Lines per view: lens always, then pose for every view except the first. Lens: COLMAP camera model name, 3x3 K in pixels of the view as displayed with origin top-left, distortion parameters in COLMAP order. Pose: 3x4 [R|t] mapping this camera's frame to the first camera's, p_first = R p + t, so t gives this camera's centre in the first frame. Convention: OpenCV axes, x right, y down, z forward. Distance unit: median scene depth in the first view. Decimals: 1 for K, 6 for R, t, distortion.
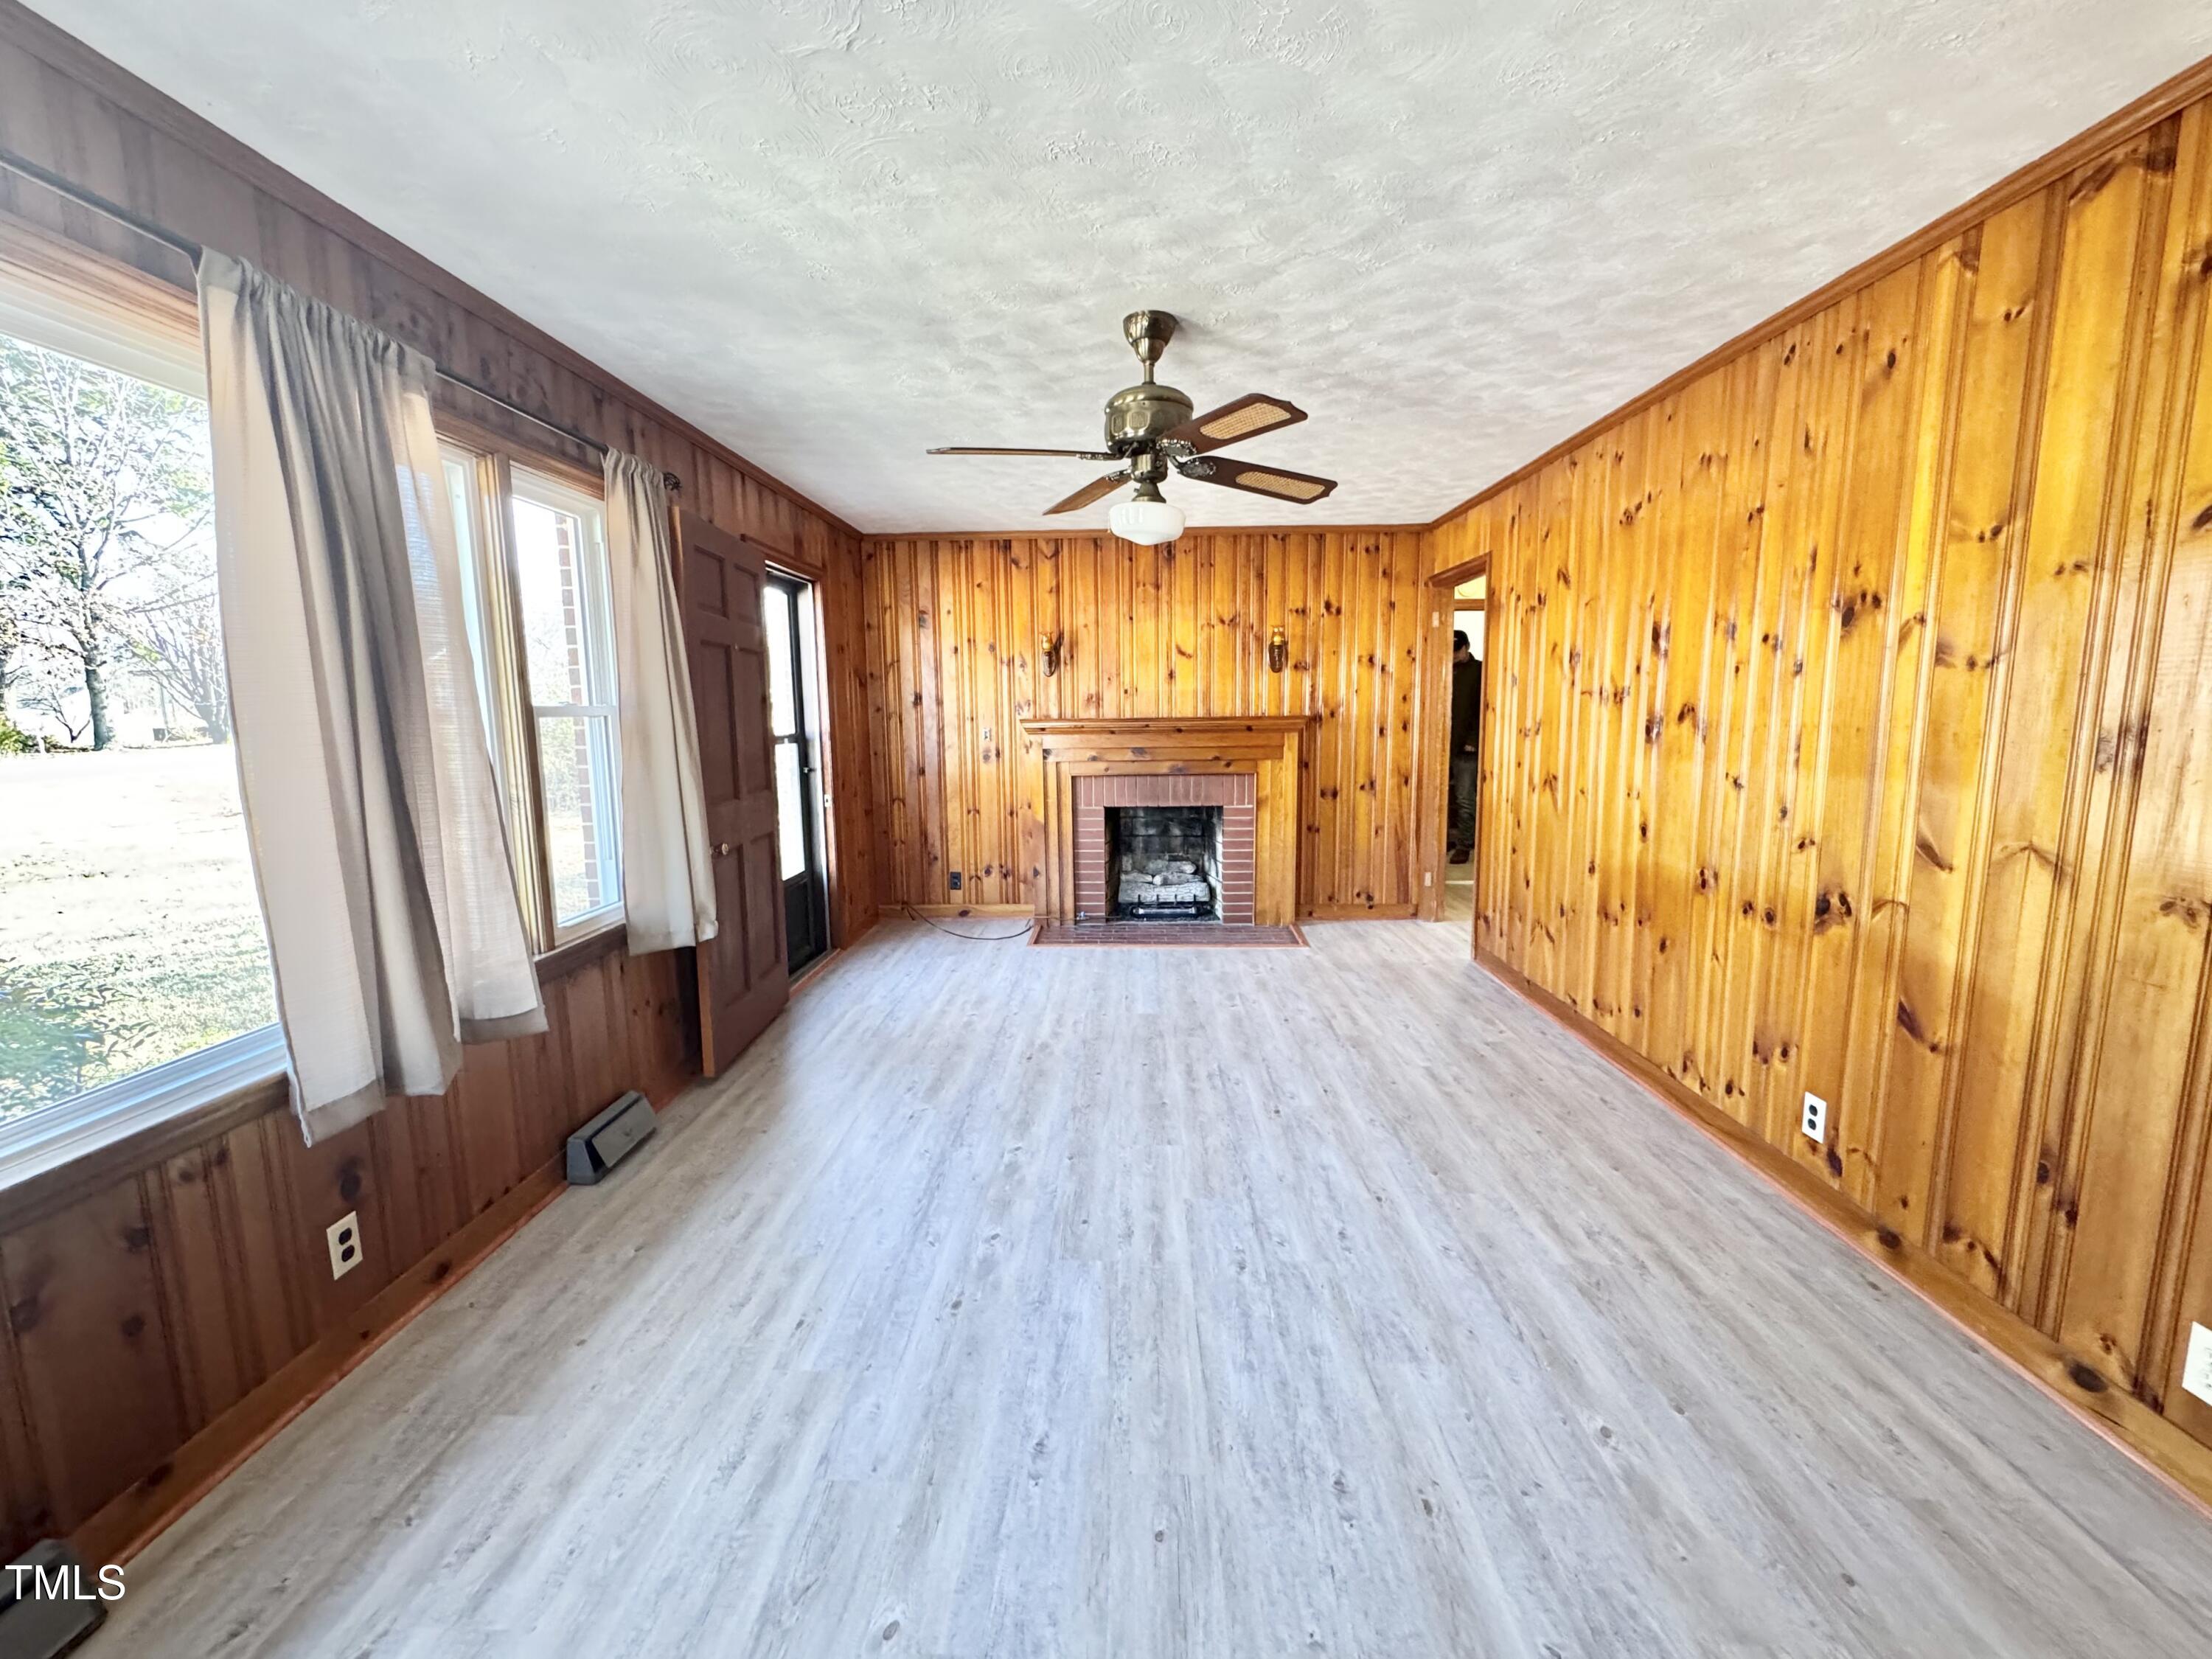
lens RADIAL K [[914.2, 0, 1106.0], [0, 914.2, 829.5], [0, 0, 1]] dist [-0.002048, -0.000094]
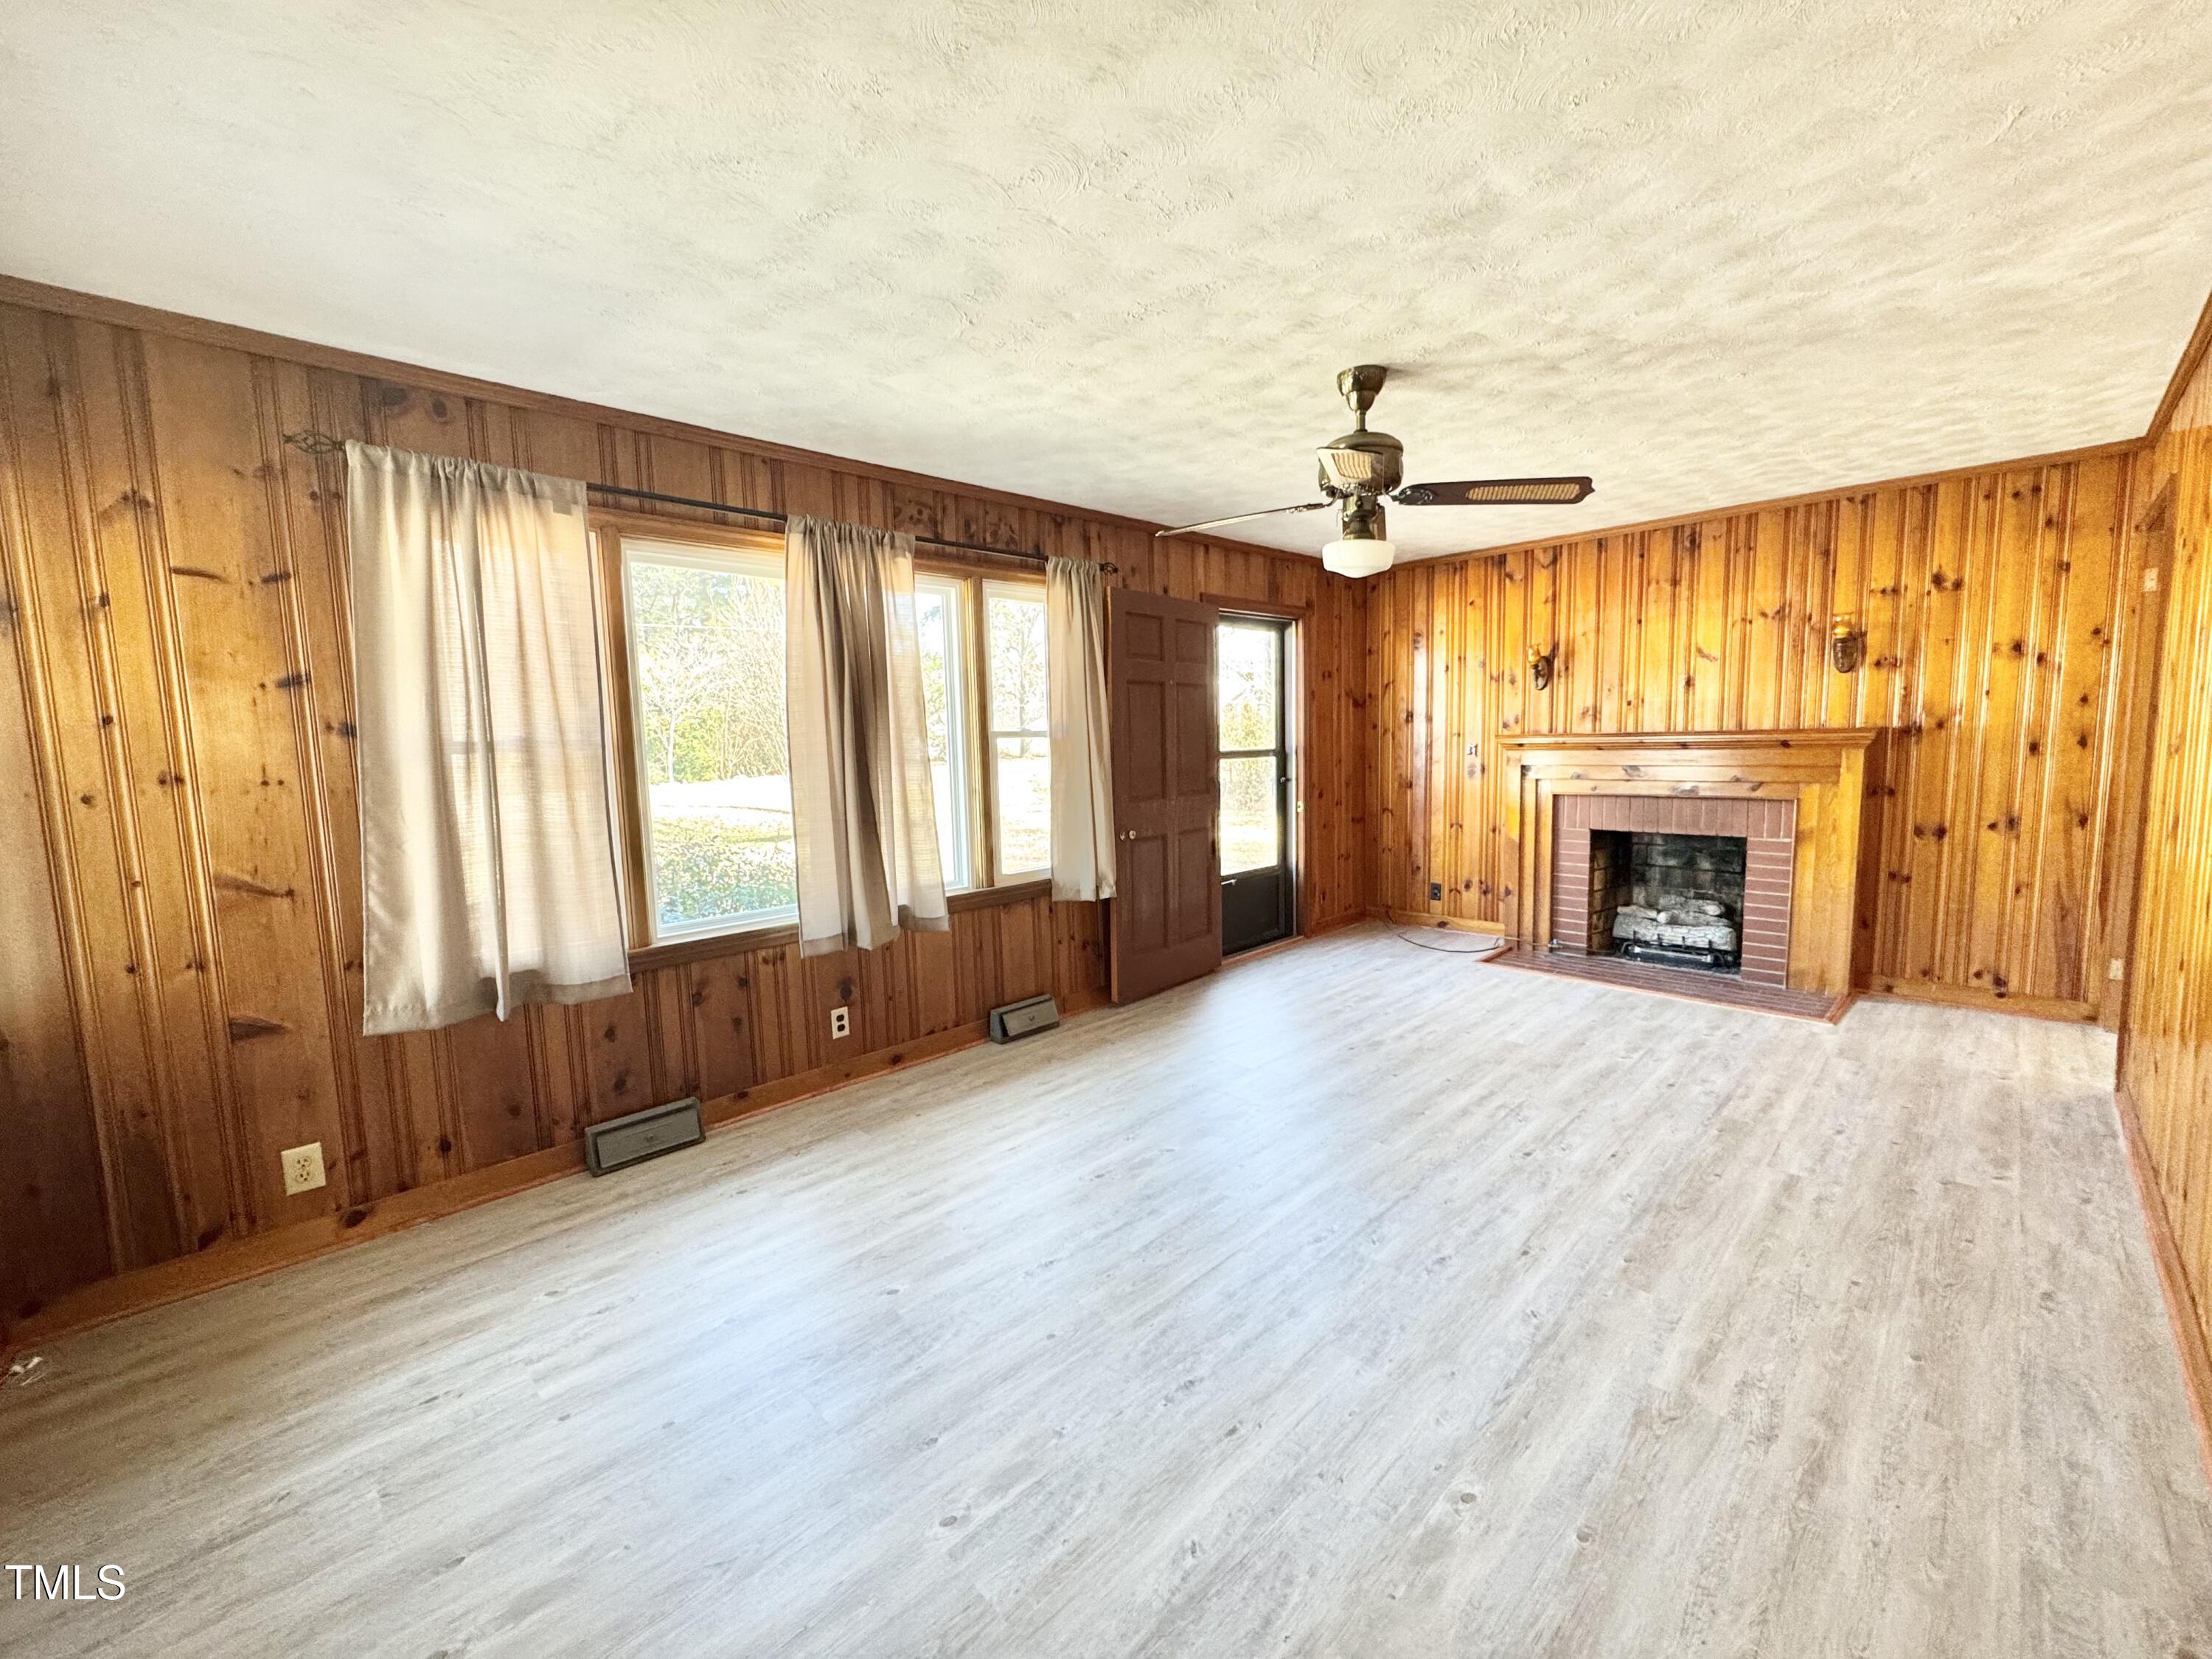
lens RADIAL K [[884.4, 0, 1102.9], [0, 884.4, 828.3], [0, 0, 1]] dist [-0.002866, 0.000049]
pose [[0.717851, 0.065251, -0.693132, 0.266968], [-0.074953, 0.997055, 0.016235, -0.003280], [0.692150, 0.040298, 0.720628, 0.019052]]
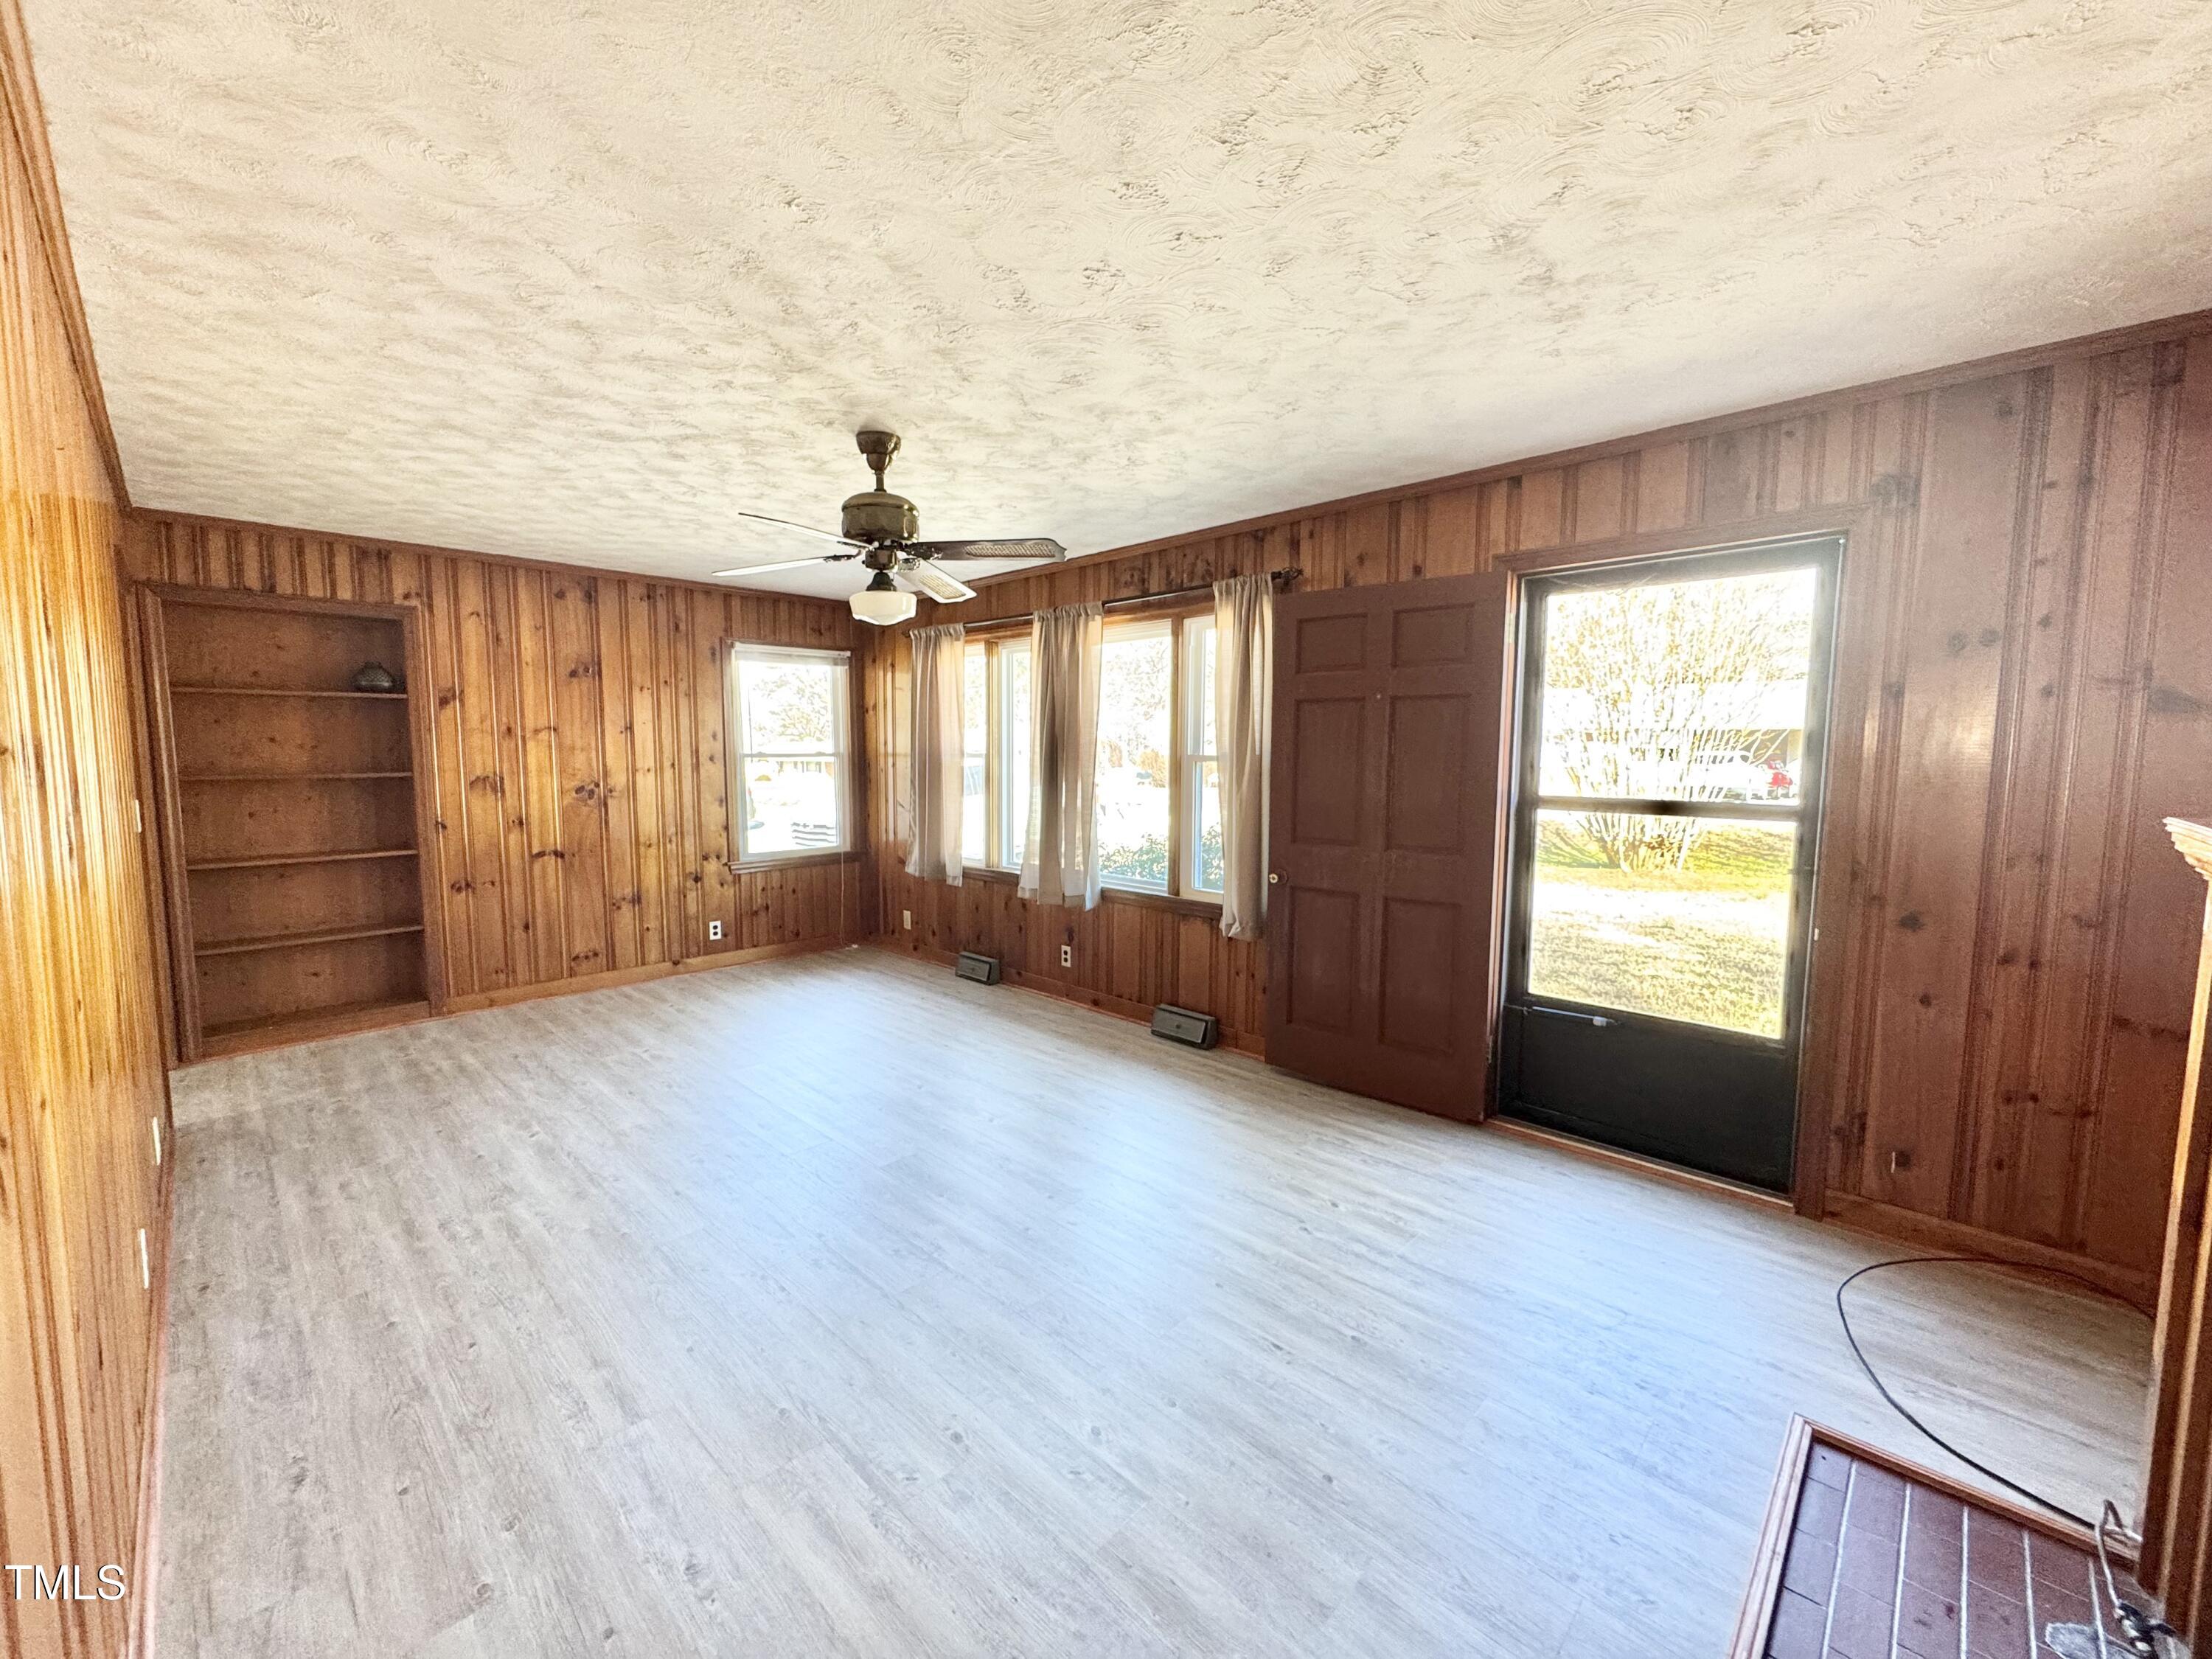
lens RADIAL K [[884.4, 0, 1102.9], [0, 884.4, 828.3], [0, 0, 1]] dist [-0.002866, 0.000049]
pose [[-0.675480, 0.074595, -0.733595, 0.326940], [-0.094030, 0.978034, 0.186032, -0.136040], [0.731358, 0.194641, -0.653628, 0.924282]]
